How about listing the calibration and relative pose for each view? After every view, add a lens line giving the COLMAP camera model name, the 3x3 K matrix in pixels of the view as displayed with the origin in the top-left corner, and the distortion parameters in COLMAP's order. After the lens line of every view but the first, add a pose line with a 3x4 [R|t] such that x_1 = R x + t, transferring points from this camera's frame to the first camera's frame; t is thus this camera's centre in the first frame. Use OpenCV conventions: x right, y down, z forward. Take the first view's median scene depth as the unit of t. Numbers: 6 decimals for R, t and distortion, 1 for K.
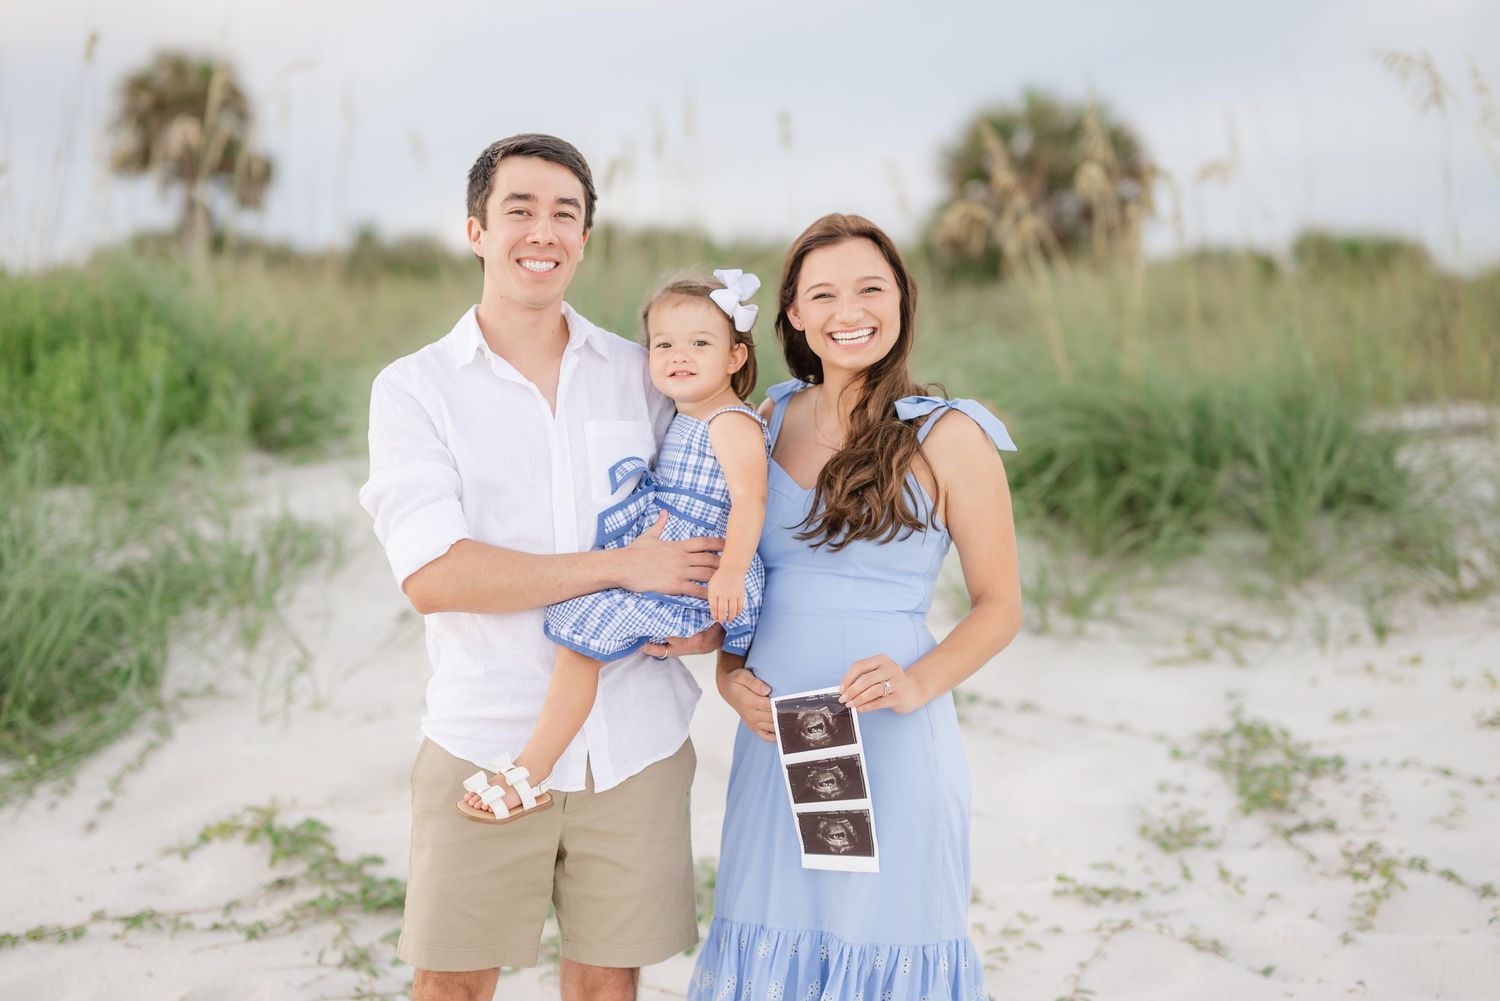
lens RADIAL K [[2090.6, 0, 750.0], [0, 2090.6, 500.5], [0, 0, 1]] dist [0.015346, 0.011678]
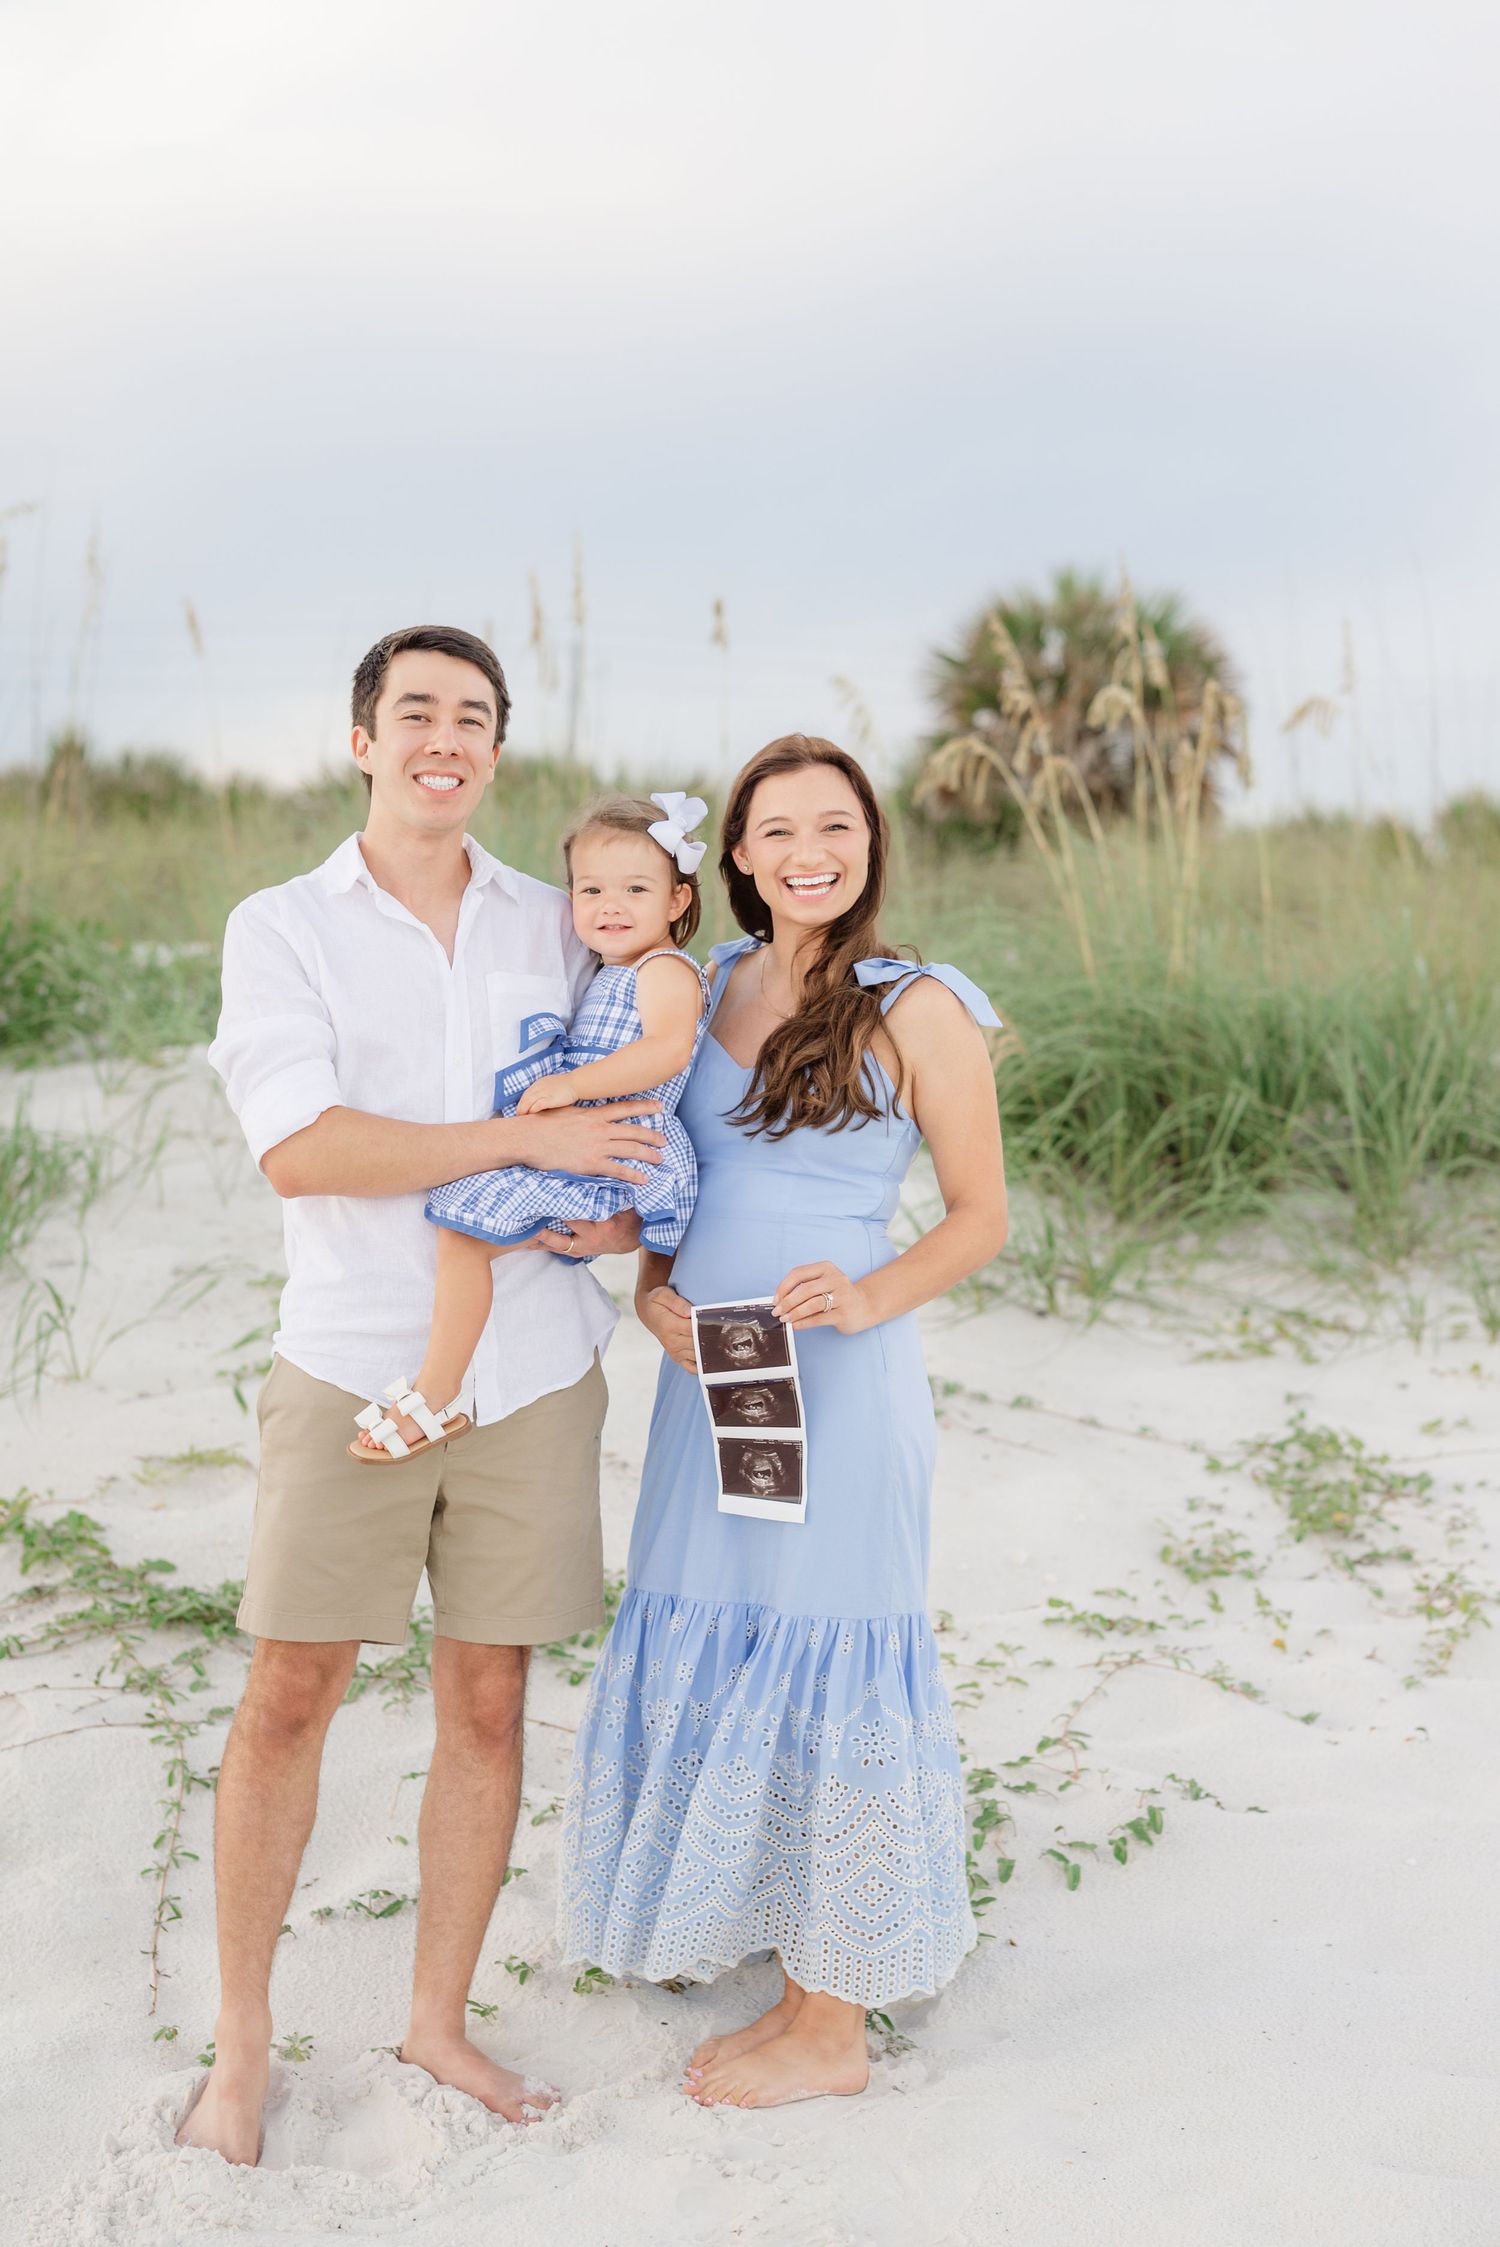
lens RADIAL K [[3131.8, 0, 841.9], [0, 3131.8, 1228.3], [0, 0, 1]] dist [0.015346, 0.011678]
pose [[0.997474, 0.026443, 0.065920, -0.010304], [-0.027524, 0.999500, 0.015548, 0.022947], [-0.065476, -0.017323, 0.997704, -0.144270]]
